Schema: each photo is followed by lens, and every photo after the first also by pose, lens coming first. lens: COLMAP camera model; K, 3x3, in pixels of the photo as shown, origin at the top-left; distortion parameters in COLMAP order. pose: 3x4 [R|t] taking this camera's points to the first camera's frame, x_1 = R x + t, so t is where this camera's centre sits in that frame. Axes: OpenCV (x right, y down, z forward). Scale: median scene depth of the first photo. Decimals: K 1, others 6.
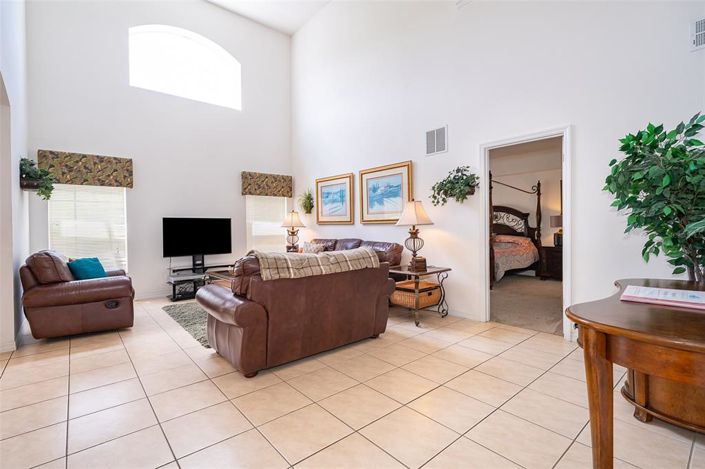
lens RADIAL K [[321.6, 0, 352.5], [0, 321.6, 234.5], [0, 0, 1]] dist [-0.002286, -0.000208]
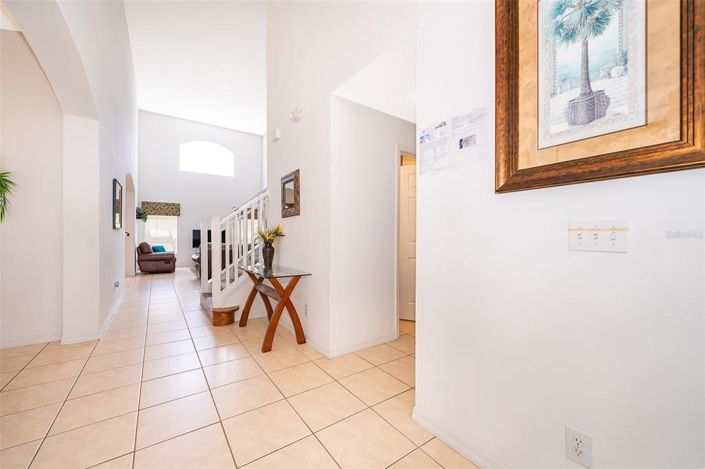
lens RADIAL K [[277.6, 0, 358.9], [0, 277.6, 235.0], [0, 0, 1]] dist [-0.001424, -0.000138]
pose [[0.997258, 0.020942, -0.070978, 0.385311], [-0.022517, 0.999516, -0.021457, 0.000464], [0.070494, 0.022997, 0.997247, -0.460552]]
